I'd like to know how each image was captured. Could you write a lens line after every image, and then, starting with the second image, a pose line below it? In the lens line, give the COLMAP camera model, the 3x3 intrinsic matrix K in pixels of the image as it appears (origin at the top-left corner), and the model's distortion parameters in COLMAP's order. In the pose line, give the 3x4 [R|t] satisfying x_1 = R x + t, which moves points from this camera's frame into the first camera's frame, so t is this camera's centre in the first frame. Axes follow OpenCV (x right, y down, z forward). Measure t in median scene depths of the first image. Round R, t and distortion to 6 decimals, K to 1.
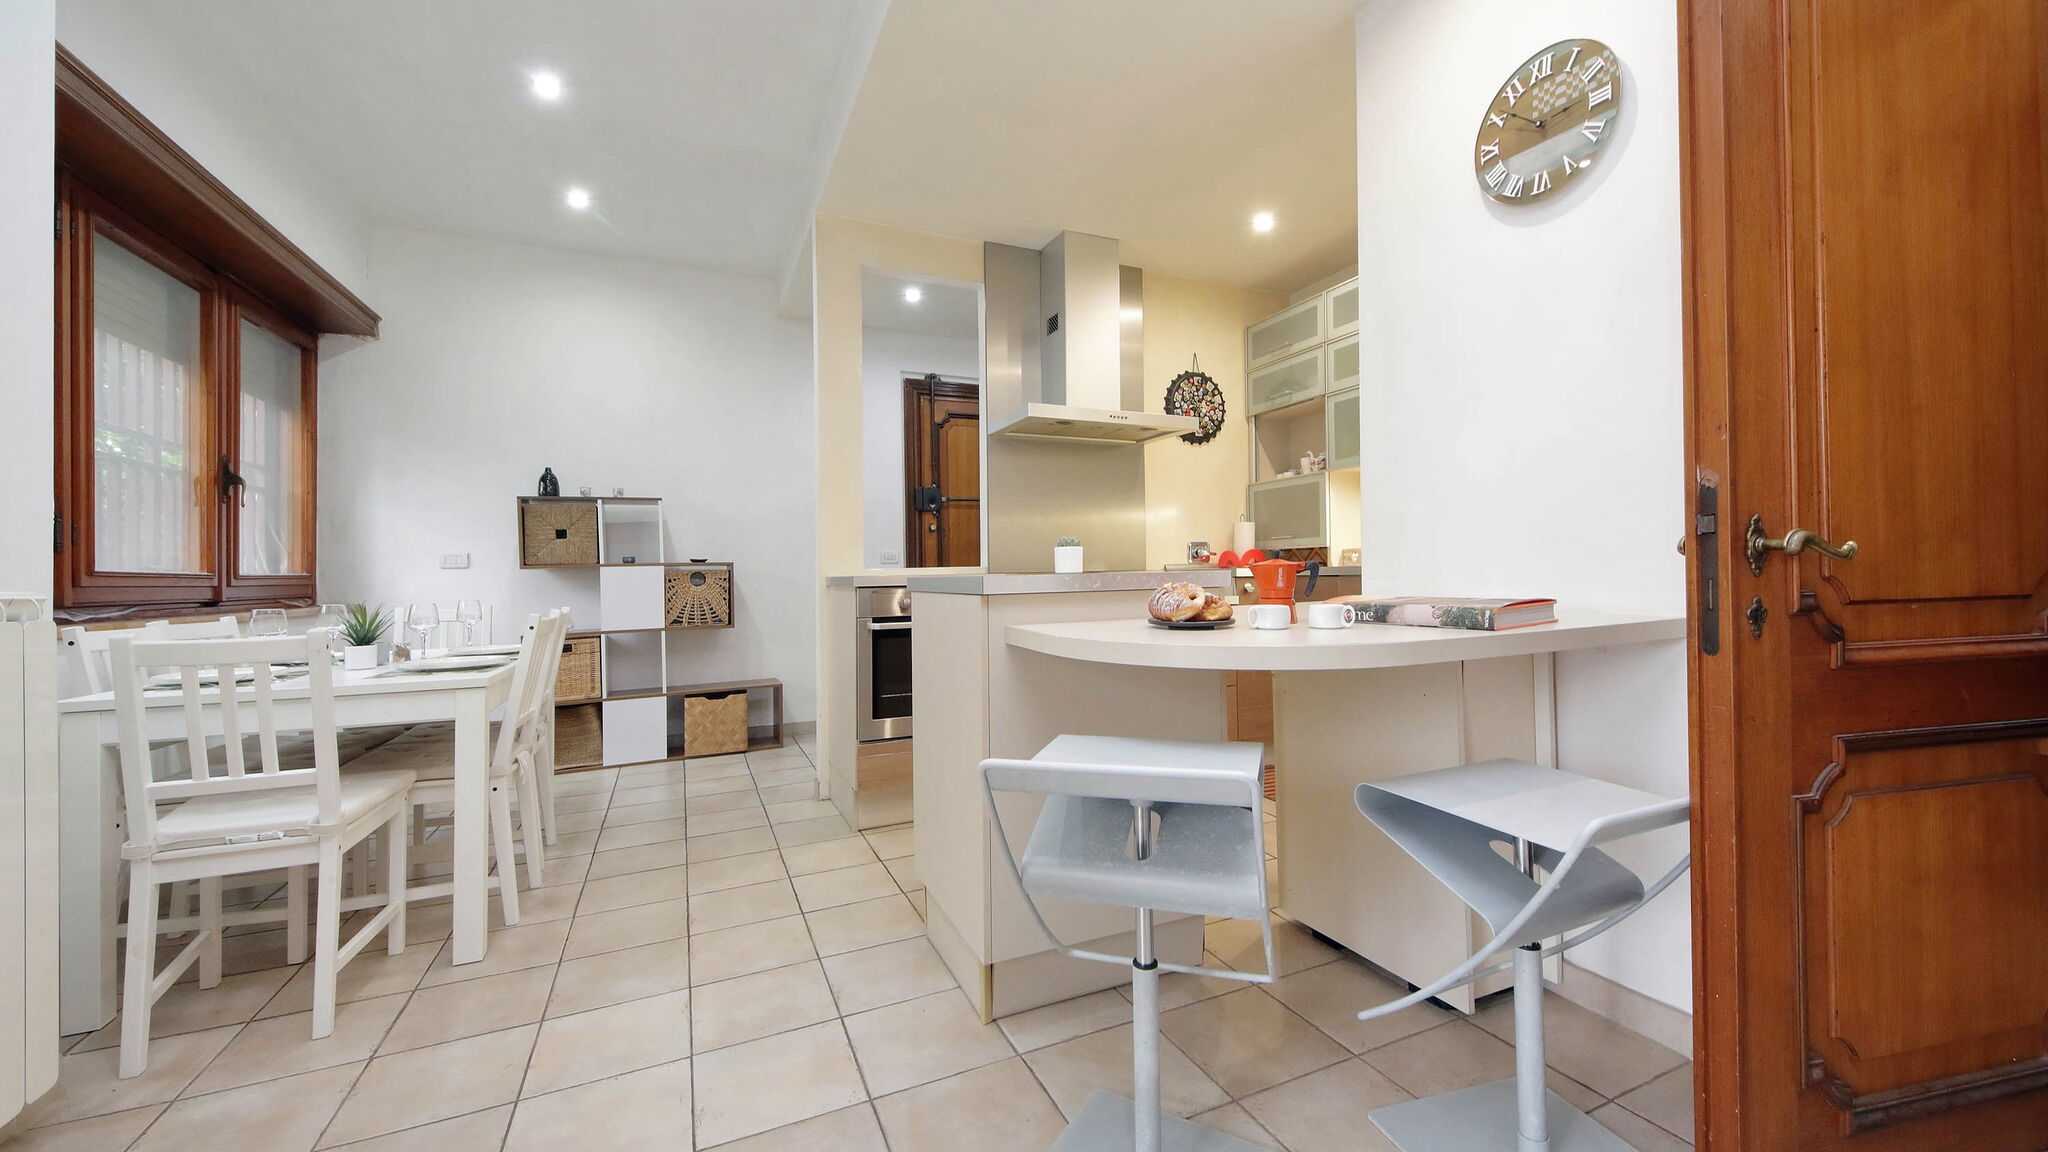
lens RADIAL K [[778.5, 0, 1045.2], [0, 778.5, 571.9], [0, 0, 1]] dist [0.022421, -0.008186]
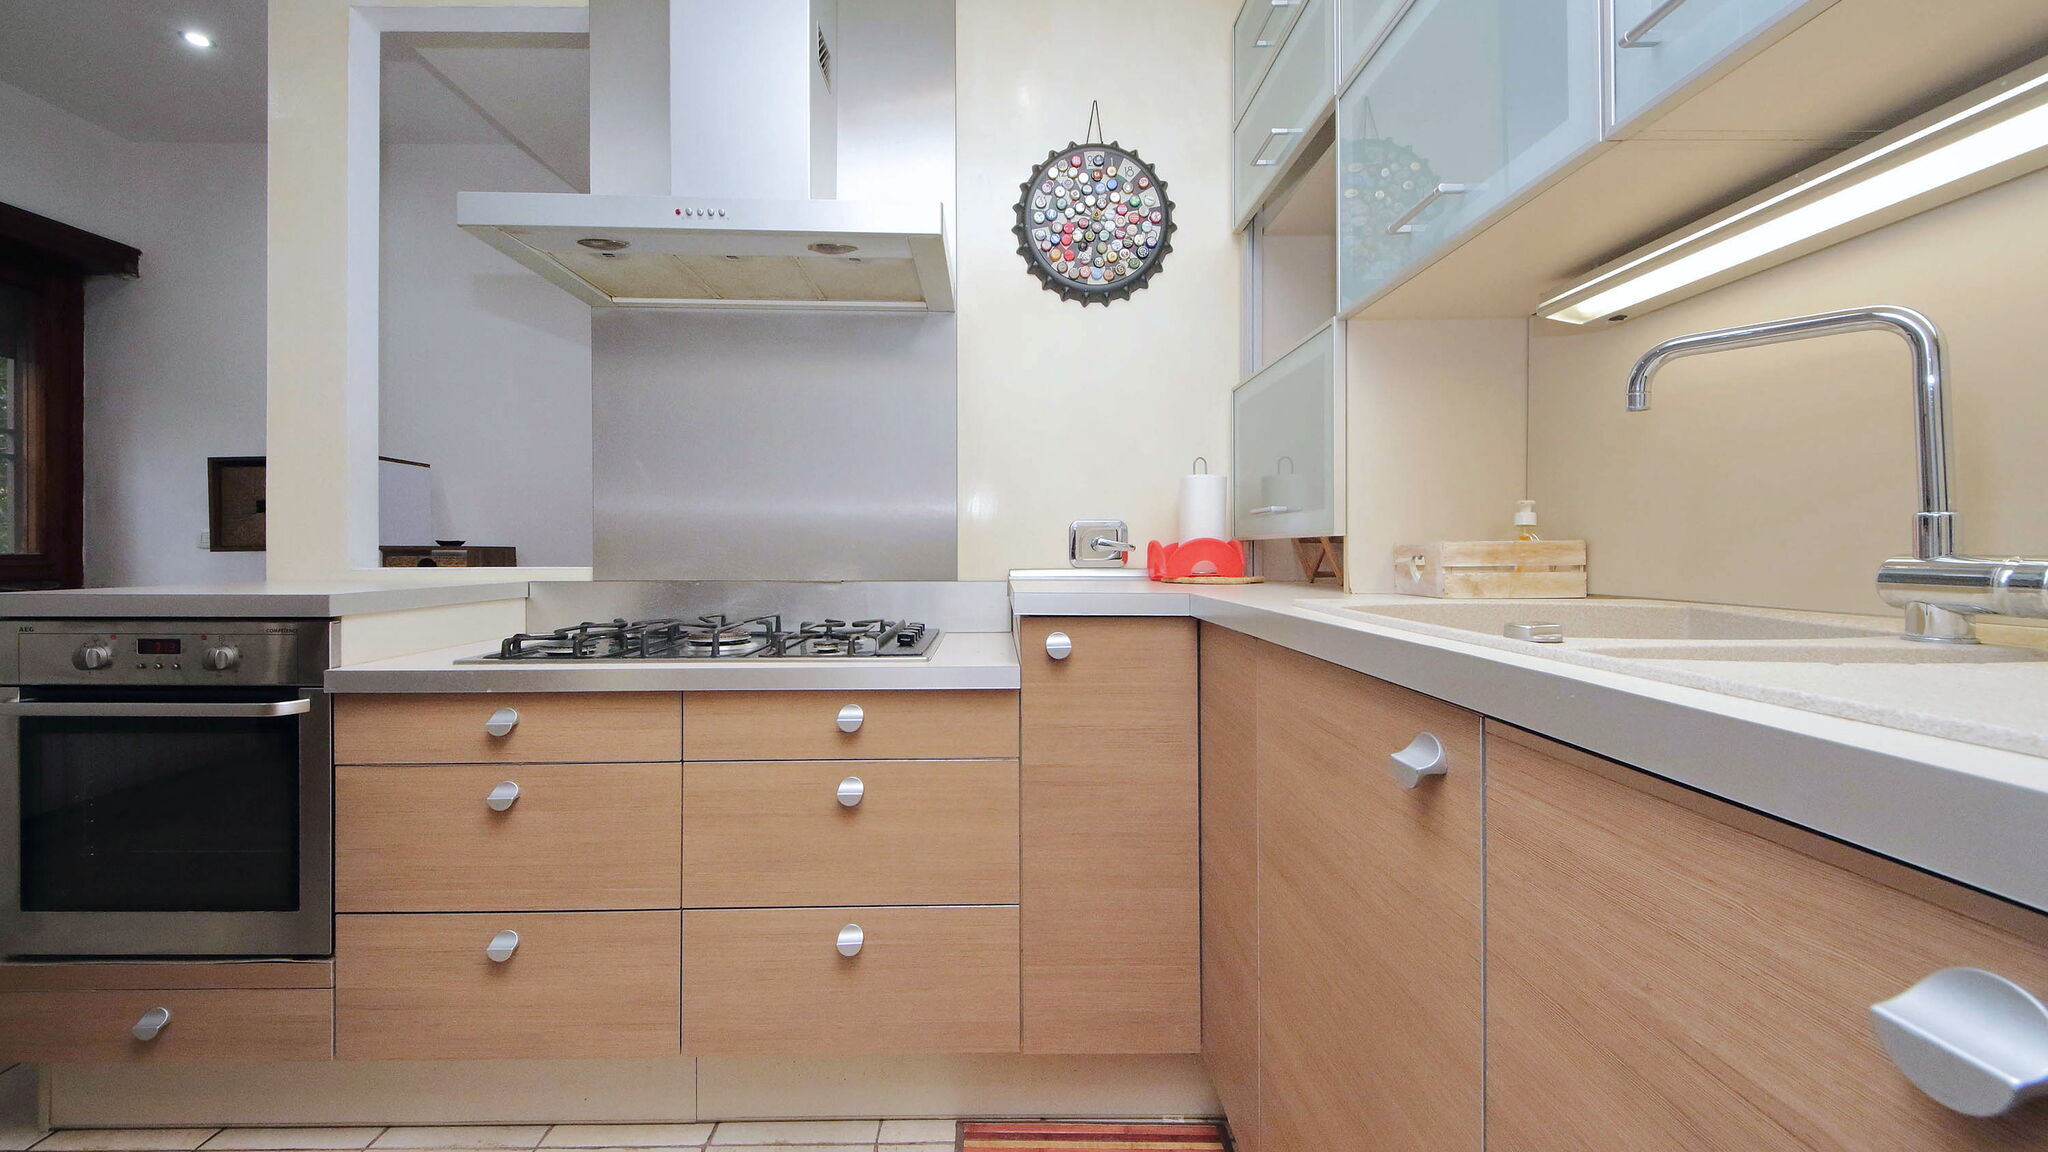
lens RADIAL K [[778.5, 0, 1006.8], [0, 778.5, 560.1], [0, 0, 1]] dist [0.022421, -0.008186]
pose [[0.911141, 0.025480, -0.411307, 0.343502], [-0.018020, 0.999595, 0.022005, -0.024447], [0.411701, -0.012638, 0.911231, 0.572907]]
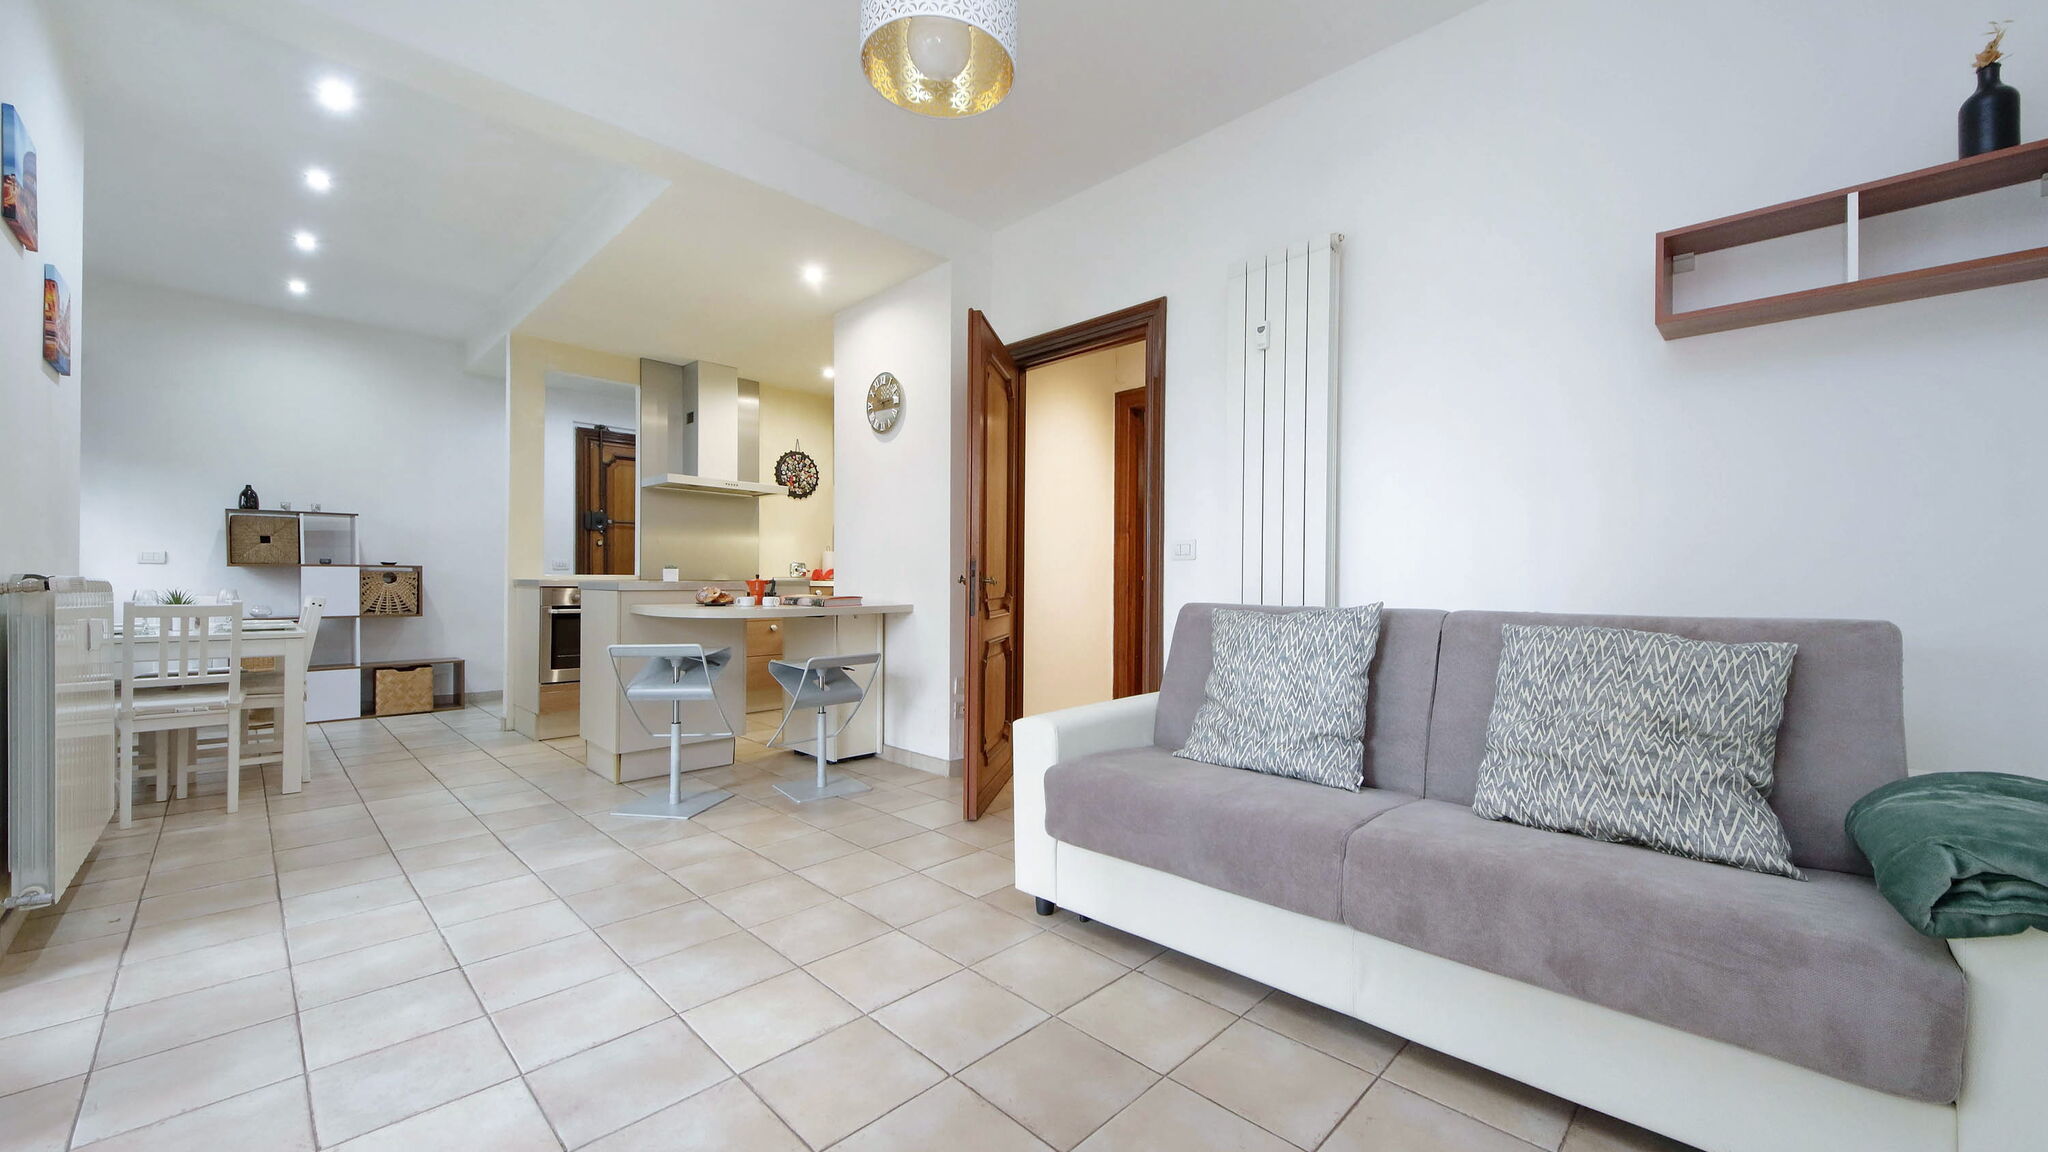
lens RADIAL K [[778.5, 0, 1029.0], [0, 778.5, 587.2], [0, 0, 1]] dist [0.022421, -0.008186]
pose [[0.937835, 0.024011, 0.346249, 0.096680], [-0.026043, 0.999660, 0.001216, -0.005085], [-0.346102, -0.010158, 0.938142, -0.593828]]
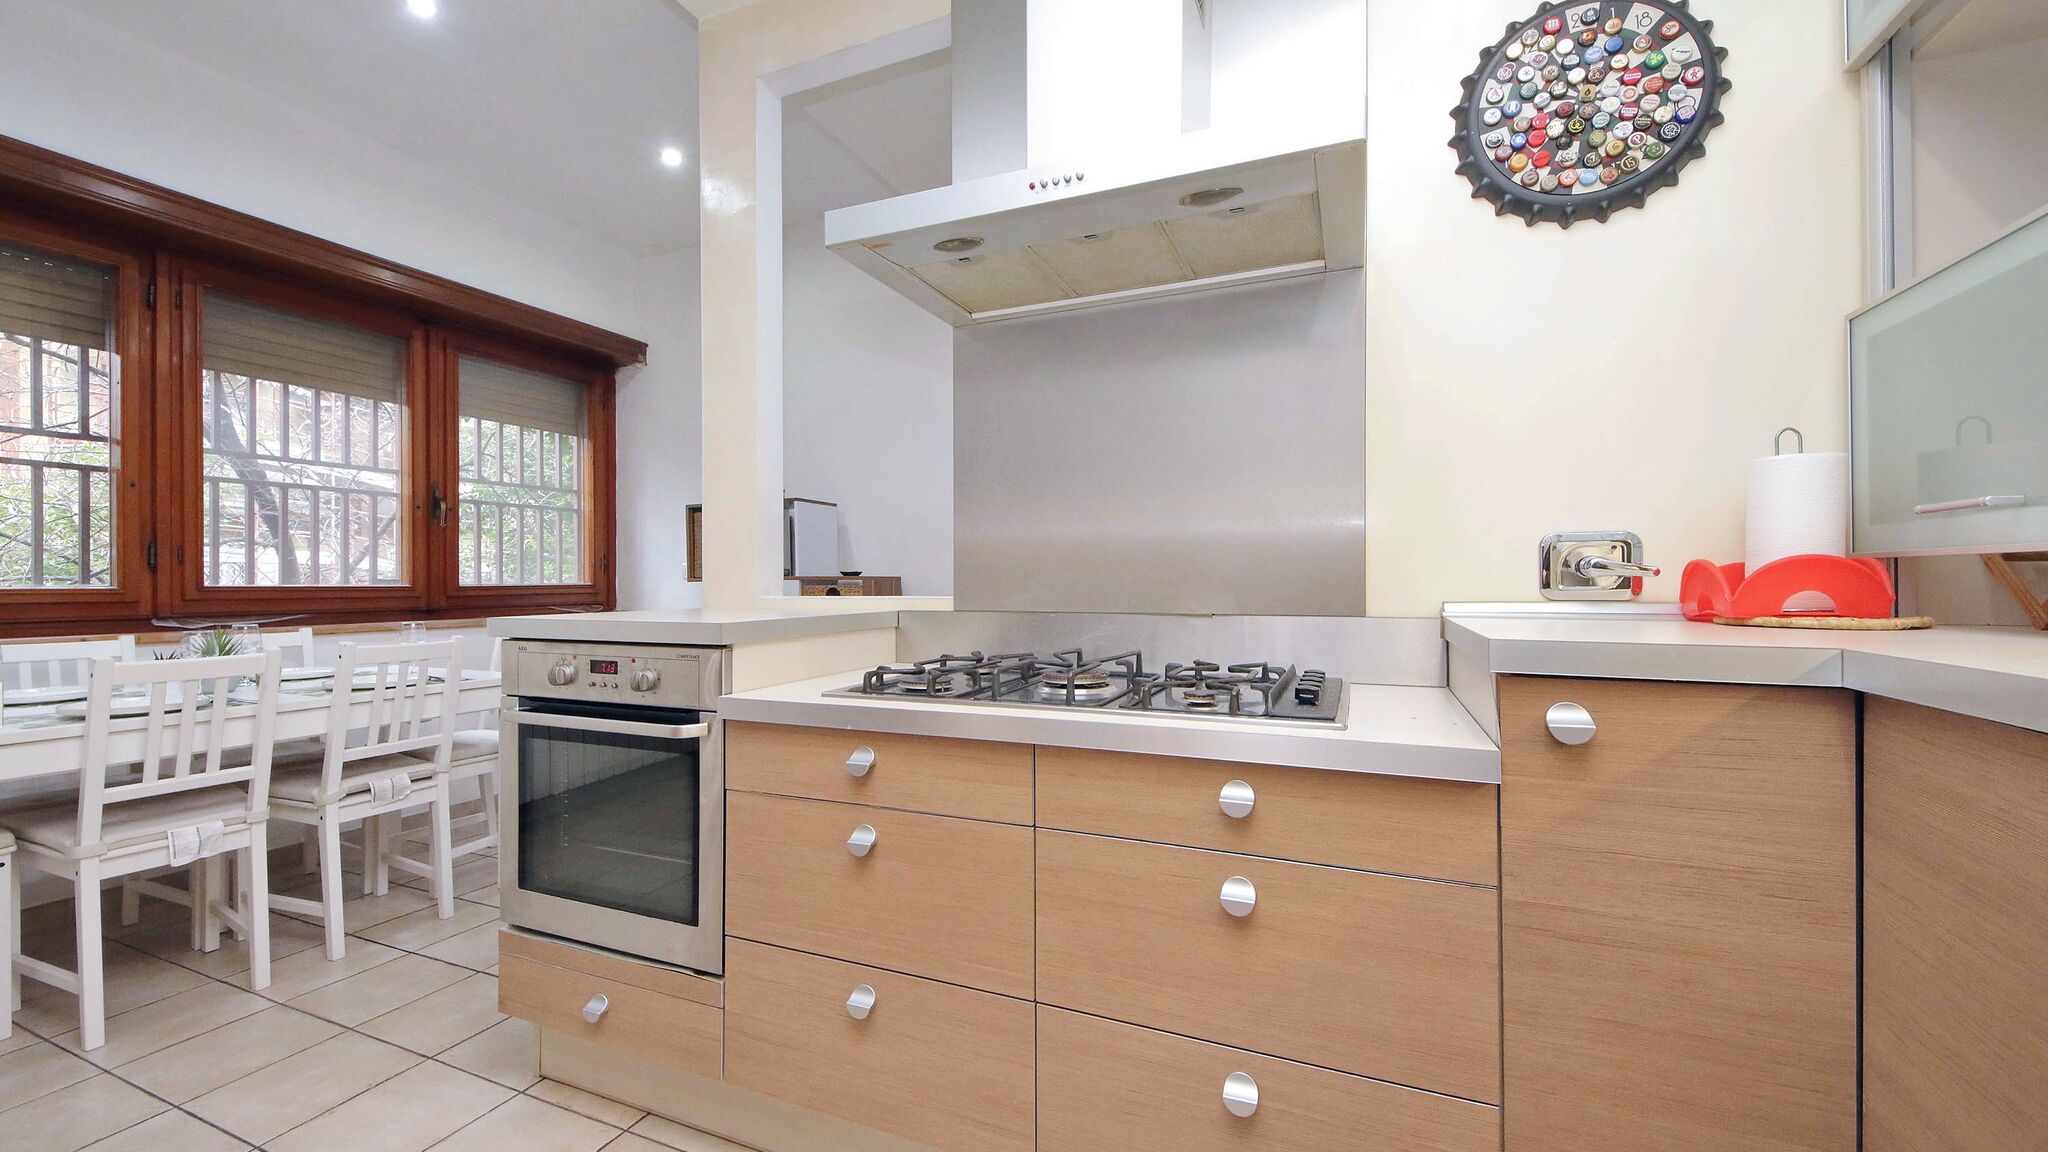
lens RADIAL K [[778.5, 0, 1031.3], [0, 778.5, 584.8], [0, 0, 1]] dist [0.022421, -0.008186]
pose [[0.673624, 0.021551, -0.738760, 0.287530], [-0.008950, 0.999739, 0.021002, -0.022141], [0.739020, -0.007536, 0.673641, 0.628477]]
